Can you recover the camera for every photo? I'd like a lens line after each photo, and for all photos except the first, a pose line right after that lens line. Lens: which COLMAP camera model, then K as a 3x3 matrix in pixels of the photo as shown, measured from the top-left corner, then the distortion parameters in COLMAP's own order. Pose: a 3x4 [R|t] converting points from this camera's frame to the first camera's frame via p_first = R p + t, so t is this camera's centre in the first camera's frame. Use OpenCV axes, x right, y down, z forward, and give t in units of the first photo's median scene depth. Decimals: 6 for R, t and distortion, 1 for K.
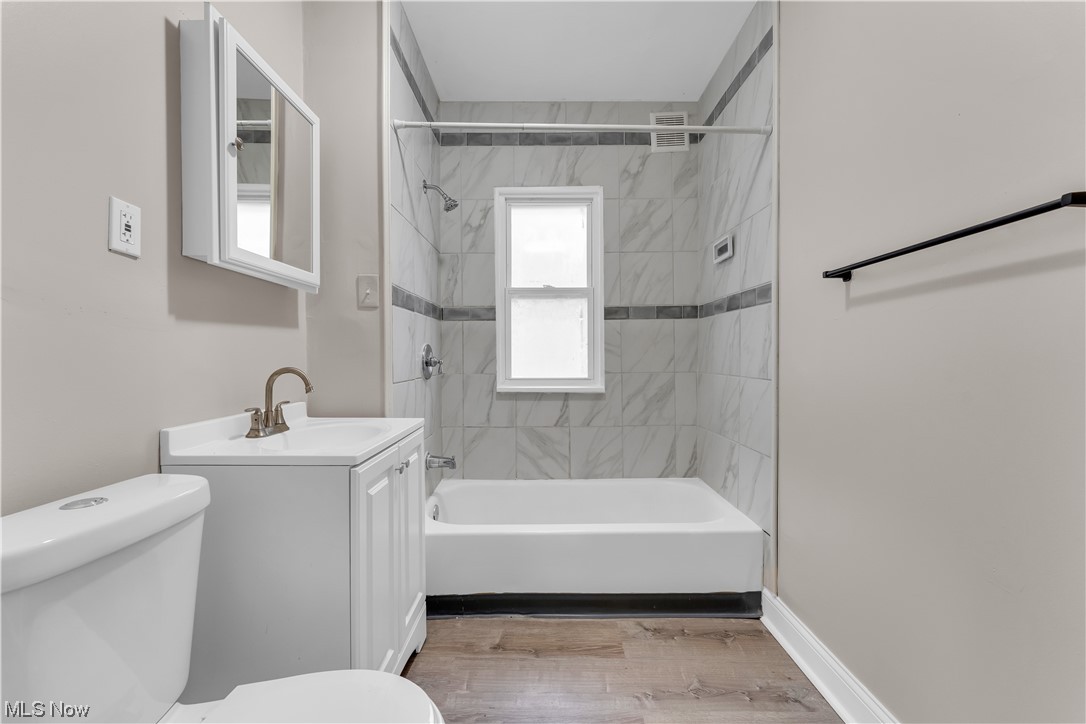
lens RADIAL K [[481.2, 0, 543.0], [0, 481.2, 362.0], [0, 0, 1]] dist [0.000158, -0.000200]
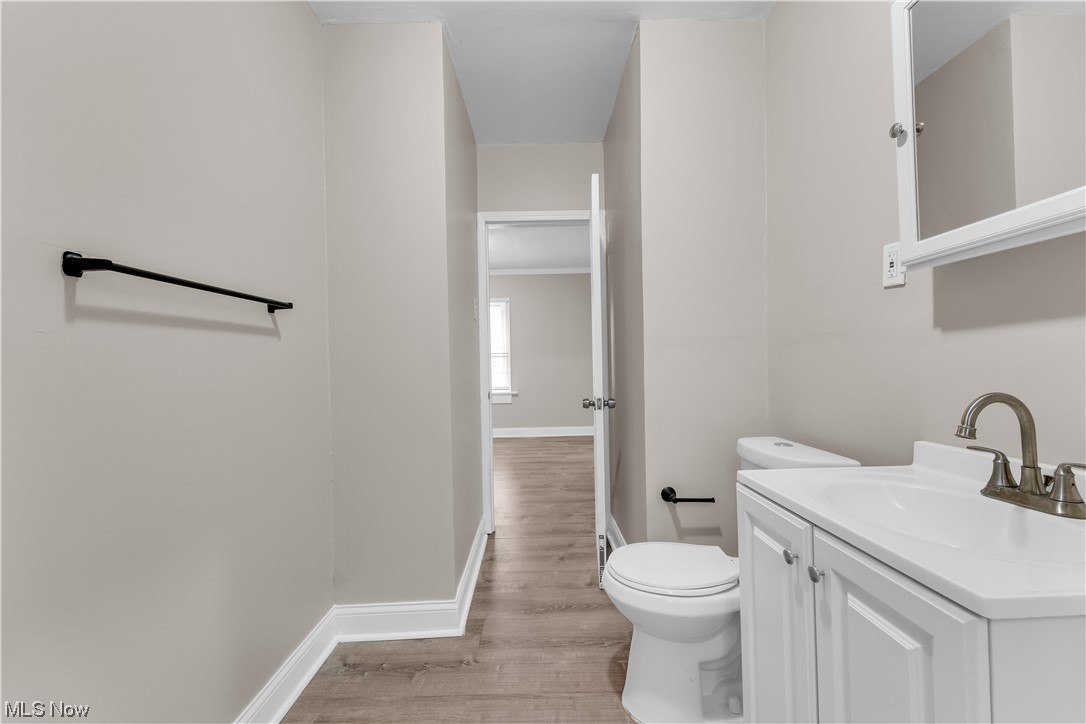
lens RADIAL K [[444.2, 0, 543.0], [0, 444.2, 362.0], [0, 0, 1]] dist [0.000162, -0.000823]
pose [[-0.998568, 0.022121, -0.048703, 0.061138], [0.022470, 0.999726, -0.006633, -0.048287], [0.048543, -0.007718, -0.998791, 2.044740]]
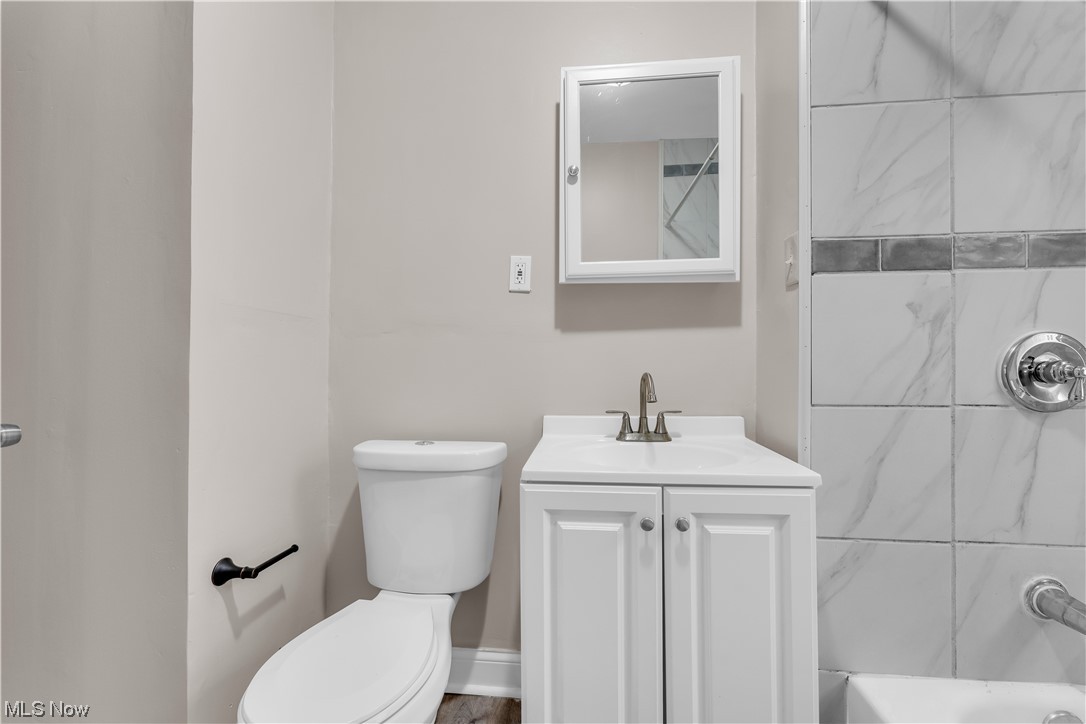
lens RADIAL K [[444.2, 0, 543.0], [0, 444.2, 362.0], [0, 0, 1]] dist [0.000162, -0.000823]
pose [[-0.065653, -0.006934, -0.997818, 0.453080], [-0.000924, 0.999976, -0.006888, -0.004169], [0.997842, 0.000470, -0.065658, 1.148347]]
